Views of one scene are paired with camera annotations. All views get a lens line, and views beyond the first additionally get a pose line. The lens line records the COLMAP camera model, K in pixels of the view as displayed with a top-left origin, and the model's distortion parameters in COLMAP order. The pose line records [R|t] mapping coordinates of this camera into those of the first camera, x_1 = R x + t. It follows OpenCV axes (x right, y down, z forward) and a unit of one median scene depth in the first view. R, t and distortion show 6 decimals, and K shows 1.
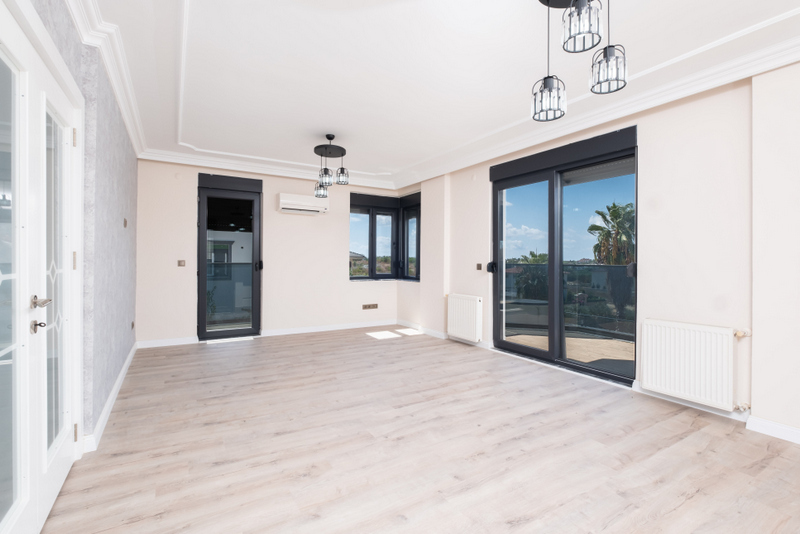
lens RADIAL K [[363.7, 0, 395.4], [0, 363.7, 263.8], [0, 0, 1]] dist [-0.000405, 0.000264]
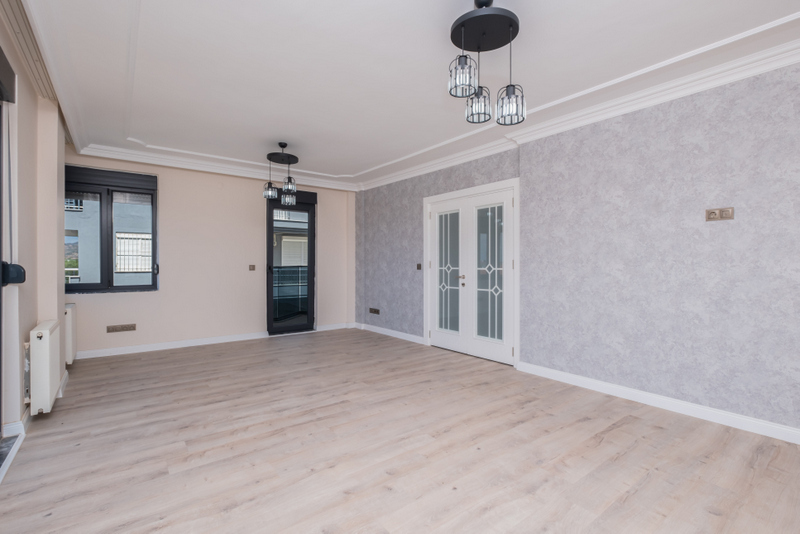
lens RADIAL K [[363.7, 0, 395.4], [0, 363.7, 263.8], [0, 0, 1]] dist [-0.000405, 0.000264]
pose [[-0.994305, -0.006485, -0.106374, -0.024305], [-0.007330, 0.999945, 0.007562, -0.015887], [0.106319, 0.008299, -0.994297, 2.056840]]
